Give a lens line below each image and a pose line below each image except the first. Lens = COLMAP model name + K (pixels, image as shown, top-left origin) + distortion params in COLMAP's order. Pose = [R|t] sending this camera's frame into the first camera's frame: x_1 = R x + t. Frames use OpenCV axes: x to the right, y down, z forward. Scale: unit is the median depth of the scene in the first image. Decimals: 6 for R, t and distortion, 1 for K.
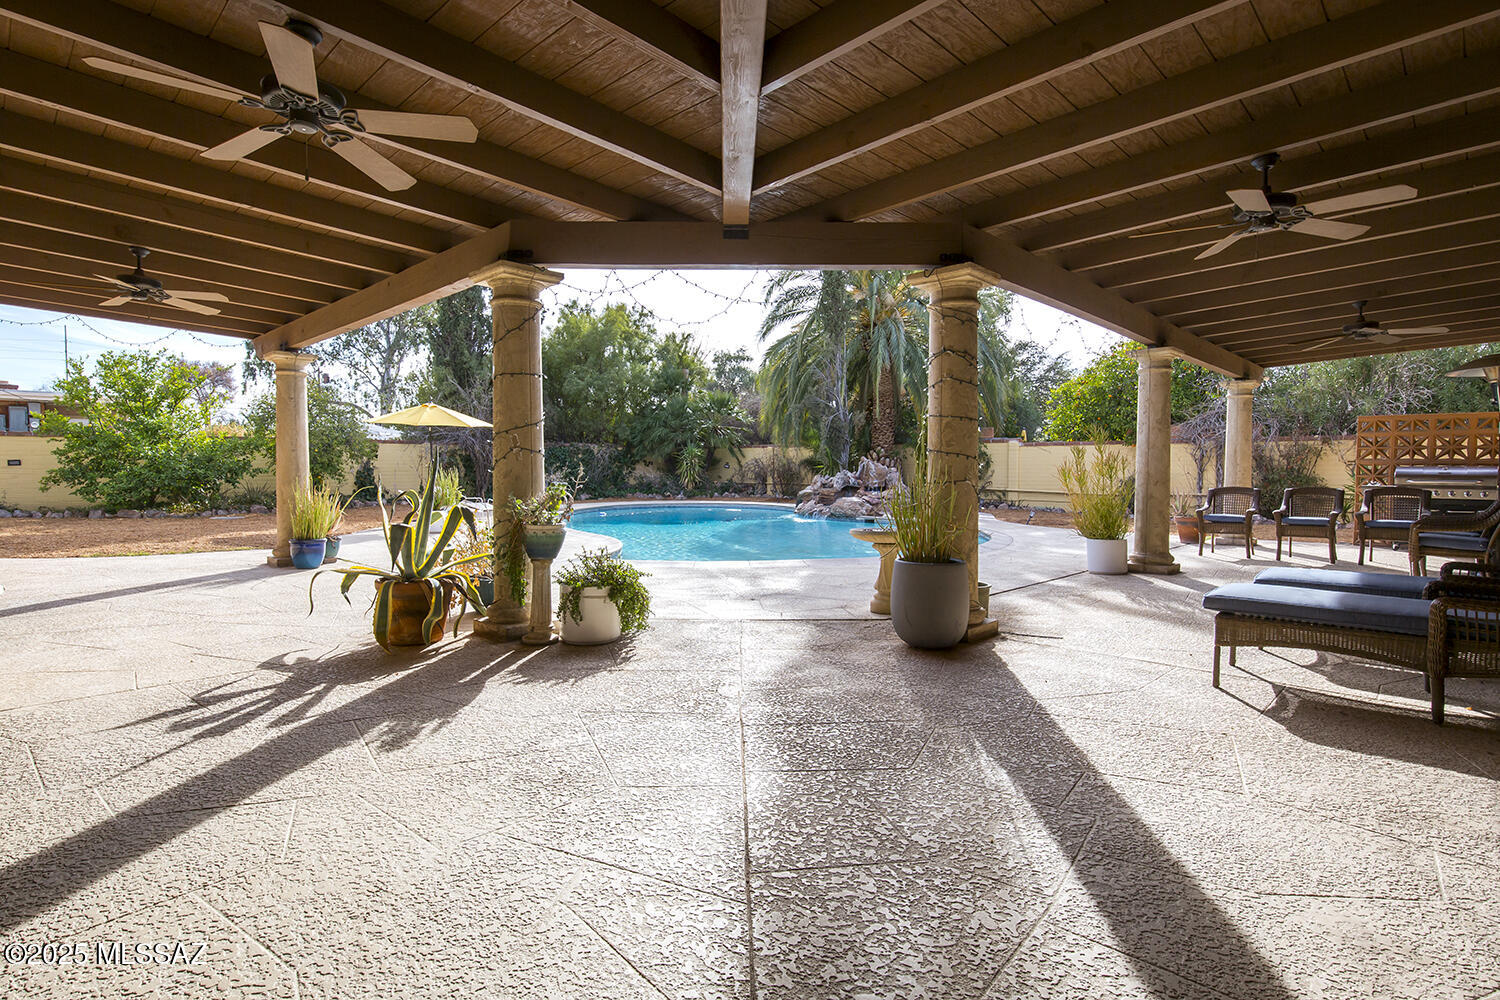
lens RADIAL K [[773.2, 0, 750.0], [0, 773.2, 500.0], [0, 0, 1]] dist [-0.000127, -0.000042]
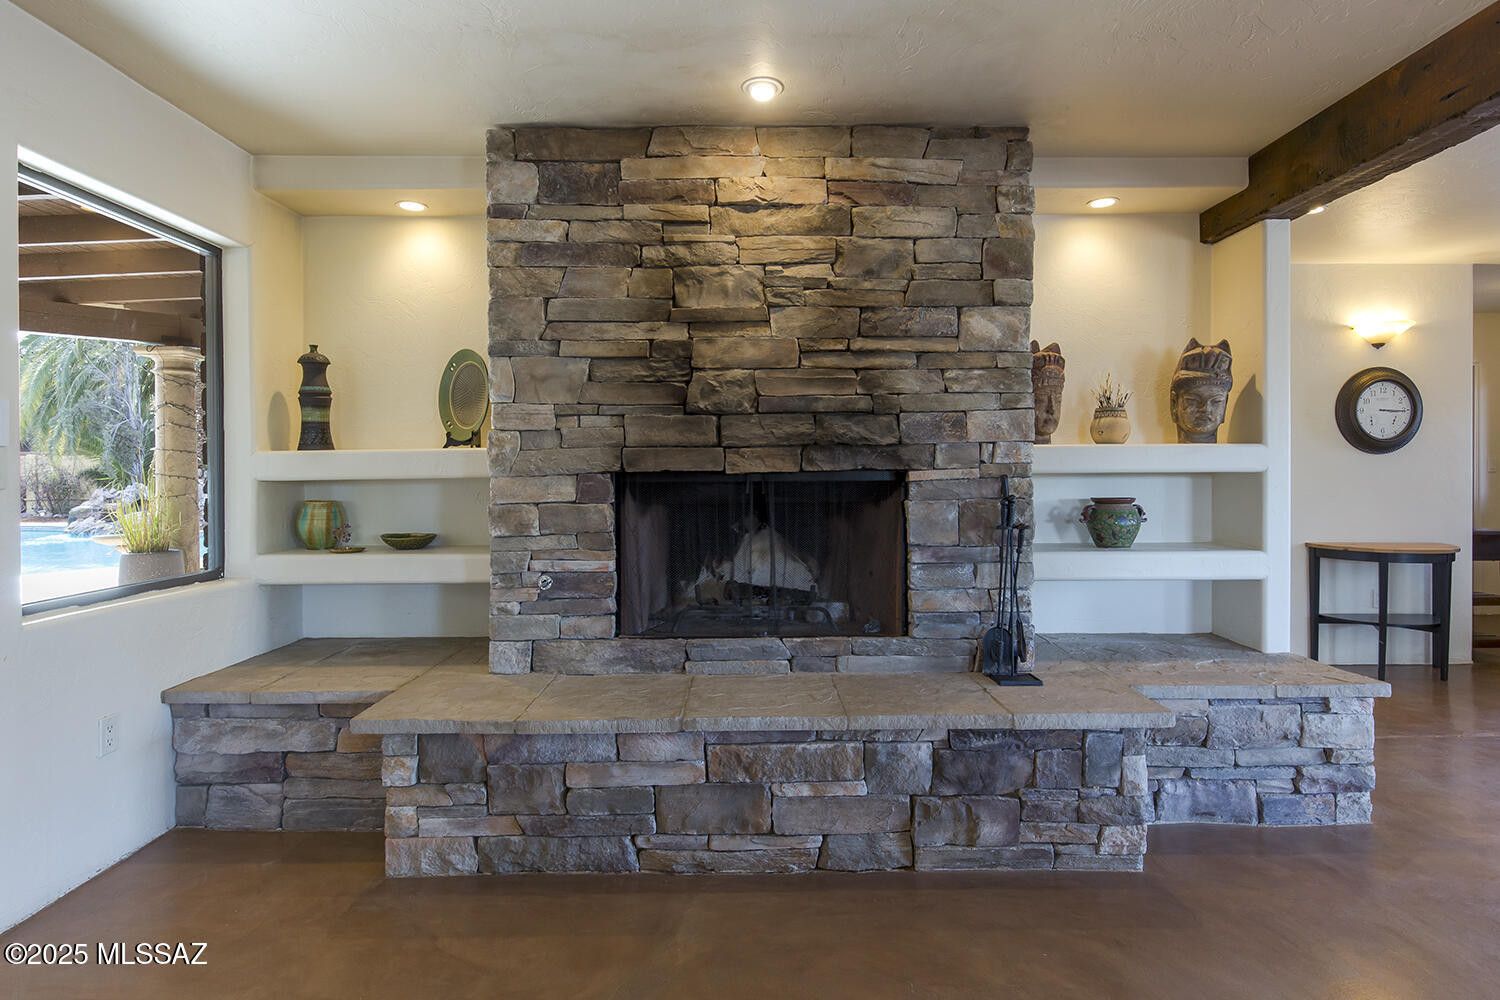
lens RADIAL K [[801.7, 0, 744.6], [0, 801.7, 469.8], [0, 0, 1]] dist [0.002814, 0.000805]
pose [[0.736549, -0.010084, 0.676308, 0.008980], [0.040345, 0.998764, -0.029047, 0.002896], [-0.675179, 0.048680, 0.736046, -0.189633]]
